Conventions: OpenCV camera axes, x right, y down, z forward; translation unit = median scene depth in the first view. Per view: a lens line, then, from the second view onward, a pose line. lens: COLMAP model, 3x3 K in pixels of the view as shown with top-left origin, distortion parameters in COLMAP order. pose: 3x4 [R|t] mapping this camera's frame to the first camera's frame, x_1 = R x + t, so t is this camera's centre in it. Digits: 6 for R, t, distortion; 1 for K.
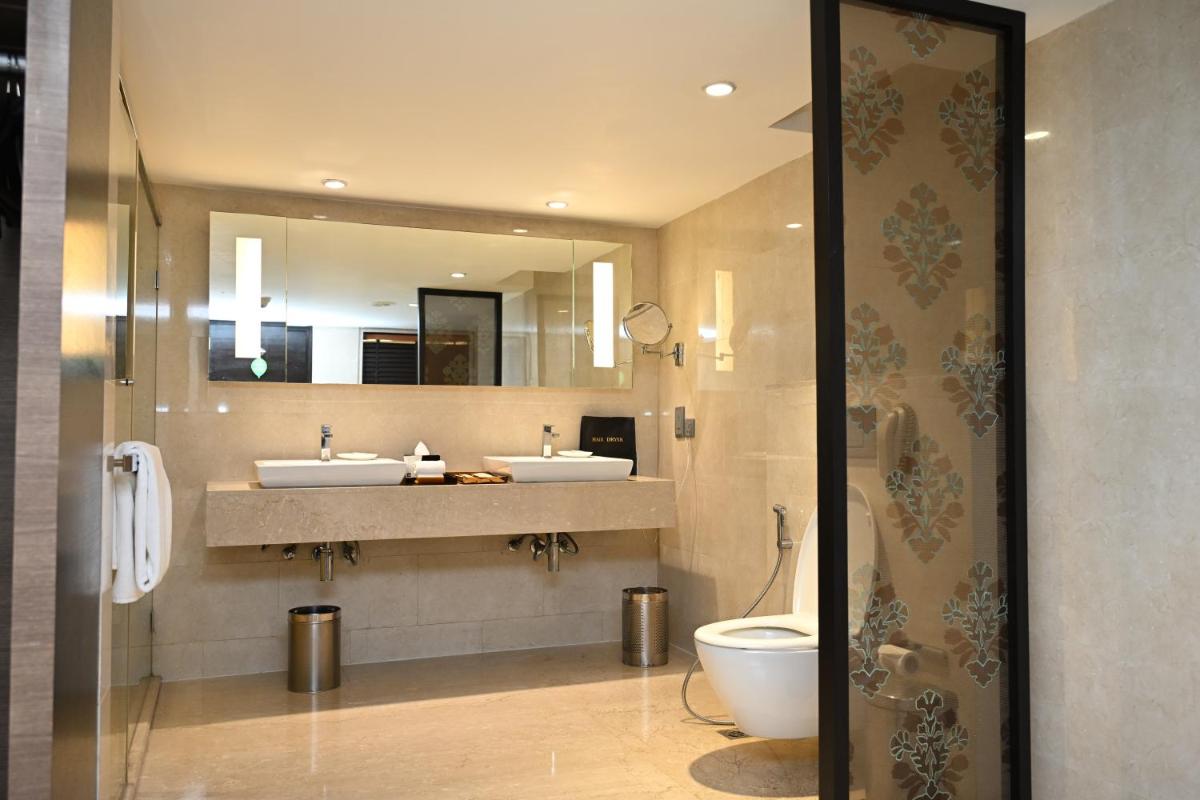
lens RADIAL K [[938.5, 0, 598.7], [0, 938.5, 405.6], [0, 0, 1]] dist [0.008473, 0.008355]
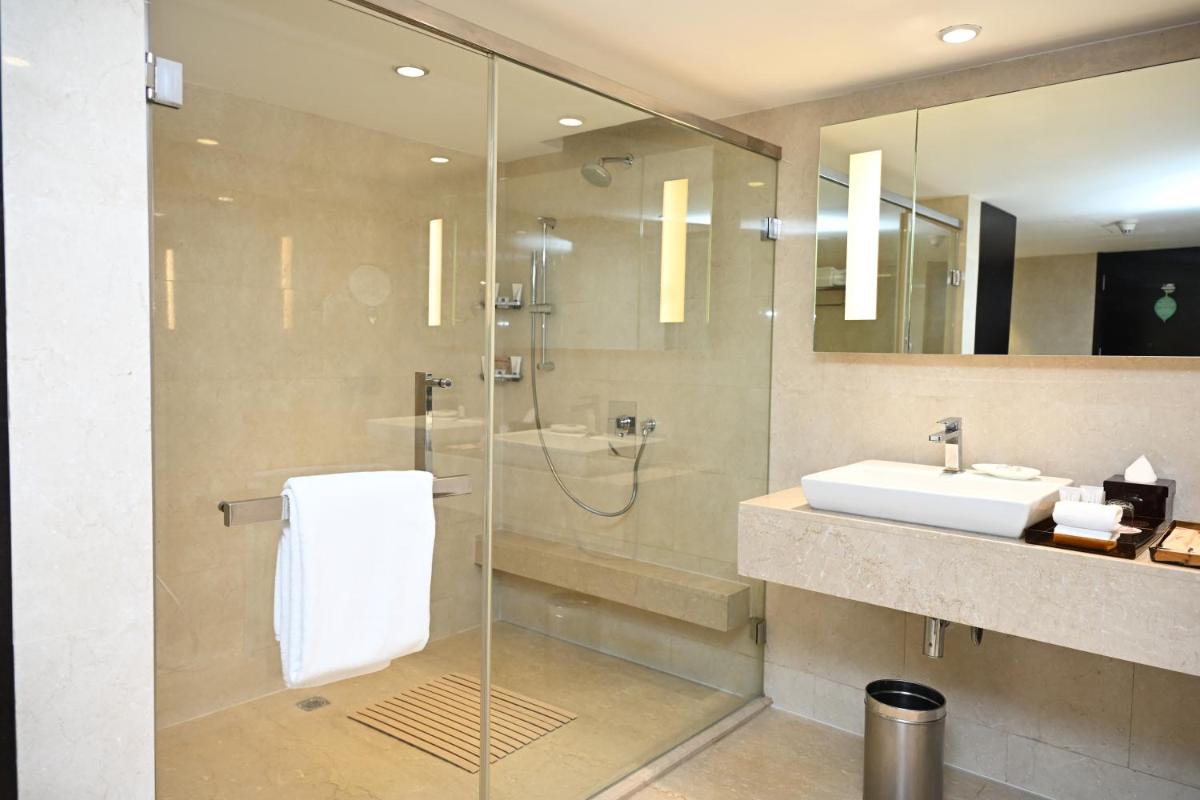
lens RADIAL K [[816.7, 0, 600.0], [0, 816.7, 400.0], [0, 0, 1]] dist [0.002555, 0.000095]
pose [[0.458403, 0.060360, -0.886692, 0.098751], [0.012410, 0.997159, 0.074295, -0.036886], [0.888658, -0.045061, 0.456352, 0.509464]]
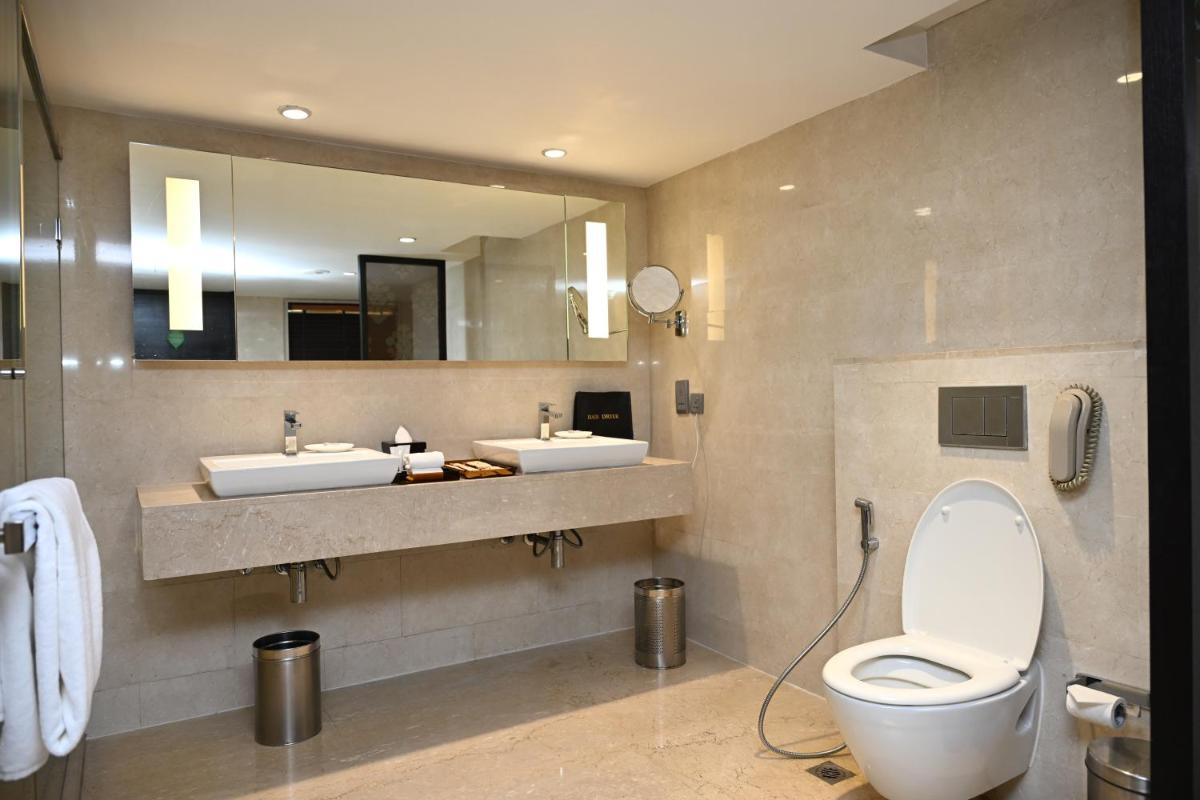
lens RADIAL K [[781.0, 0, 601.1], [0, 781.0, 396.5], [0, 0, 1]] dist [-0.000211, -0.002958]
pose [[0.986210, -0.018667, 0.164444, -0.131032], [0.012174, 0.999109, 0.040409, -0.016264], [-0.165051, -0.037850, 0.985558, 0.275298]]
